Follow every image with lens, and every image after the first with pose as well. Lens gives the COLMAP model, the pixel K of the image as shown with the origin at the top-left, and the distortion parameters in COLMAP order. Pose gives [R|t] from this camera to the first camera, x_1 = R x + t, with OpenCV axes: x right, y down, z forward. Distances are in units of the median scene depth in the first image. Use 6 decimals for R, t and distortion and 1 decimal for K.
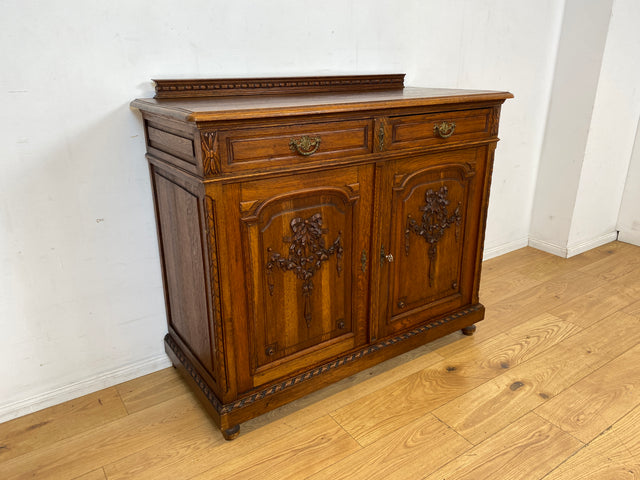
lens RADIAL K [[489.8, 0, 321.3], [0, 489.8, 246.9], [0, 0, 1]] dist [0.047989, -0.063962]
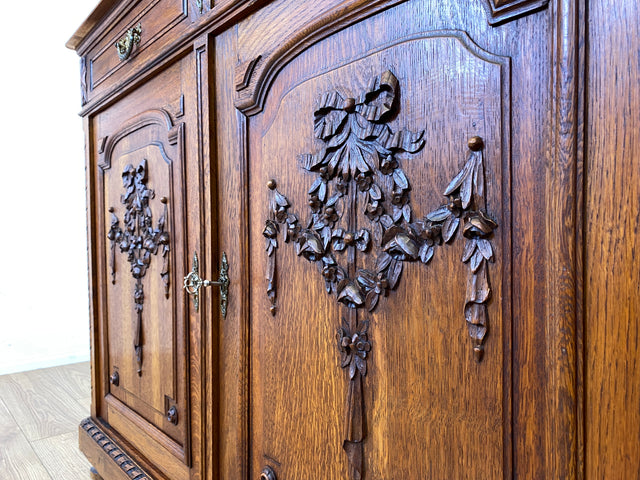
lens RADIAL K [[489.8, 0, 318.7], [0, 489.8, 243.8], [0, 0, 1]] dist [0.047989, -0.063962]
pose [[0.097938, 0.016681, -0.995053, 0.556205], [-0.338258, 0.940890, -0.017520, -0.032625], [0.935943, 0.338301, 0.097791, 1.112906]]
